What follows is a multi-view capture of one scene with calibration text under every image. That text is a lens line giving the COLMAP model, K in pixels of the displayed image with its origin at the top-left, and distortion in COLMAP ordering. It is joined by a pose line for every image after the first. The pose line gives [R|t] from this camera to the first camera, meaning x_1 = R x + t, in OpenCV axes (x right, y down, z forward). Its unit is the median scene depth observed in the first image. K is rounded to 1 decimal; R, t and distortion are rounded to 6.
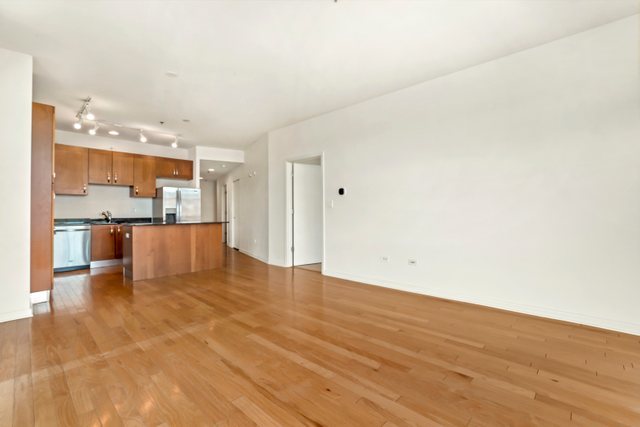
lens RADIAL K [[292.3, 0, 322.5], [0, 292.3, 209.6], [0, 0, 1]] dist [-0.008688, 0.000163]
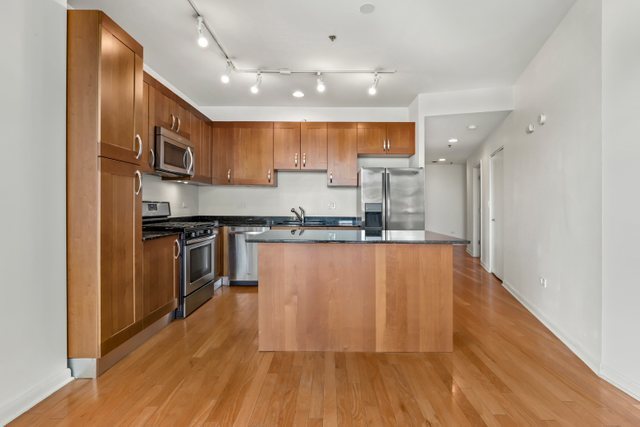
lens RADIAL K [[293.2, 0, 322.6], [0, 293.2, 207.8], [0, 0, 1]] dist [-0.001870, -0.000254]
pose [[0.674534, 0.009243, -0.738186, -0.167208], [0.001238, 0.999906, 0.013651, -0.003453], [0.738242, -0.010122, 0.674460, 0.586241]]
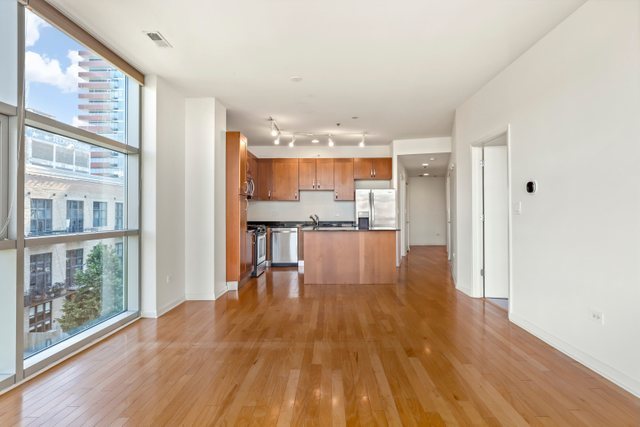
lens RADIAL K [[347.8, 0, 321.4], [0, 347.8, 207.3], [0, 0, 1]] dist [-0.003224, -0.000771]
pose [[0.669794, -0.010354, -0.742475, 0.245057], [0.008958, 0.999943, -0.005864, -0.015524], [0.742493, -0.002724, 0.669848, 0.170123]]
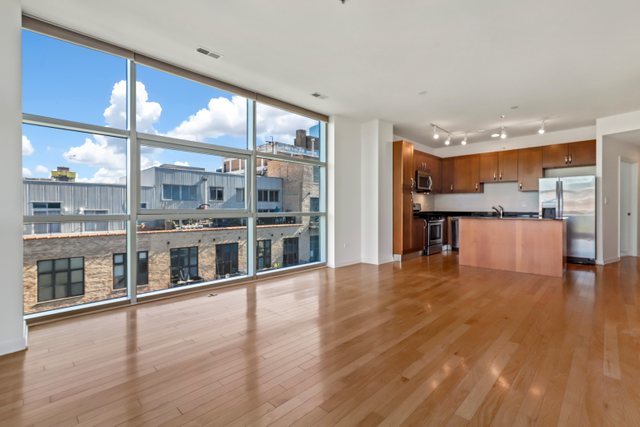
lens RADIAL K [[292.3, 0, 322.5], [0, 292.3, 209.6], [0, 0, 1]] dist [-0.008688, 0.000163]
pose [[-0.025002, 0.008275, -0.999653, 0.430390], [0.011686, 0.999900, 0.007985, 0.003950], [0.999619, -0.011482, -0.025096, 0.373329]]
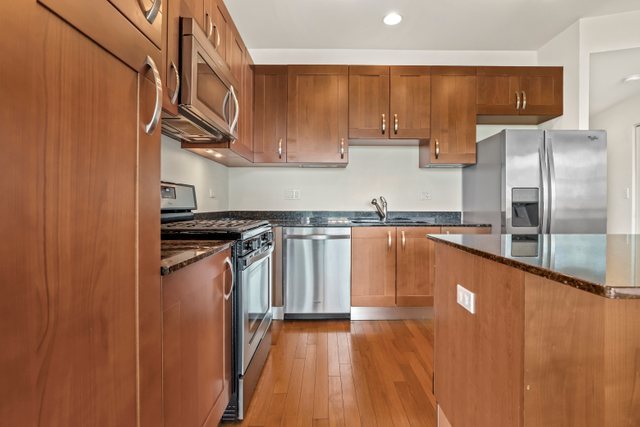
lens RADIAL K [[293.8, 0, 323.2], [0, 293.8, 202.1], [0, 0, 1]] dist [-0.001068, -0.000103]
pose [[0.680950, -0.003348, -0.732322, -0.476097], [0.005139, 0.999987, 0.000207, 0.013815], [0.732312, -0.003904, 0.680958, 0.635958]]
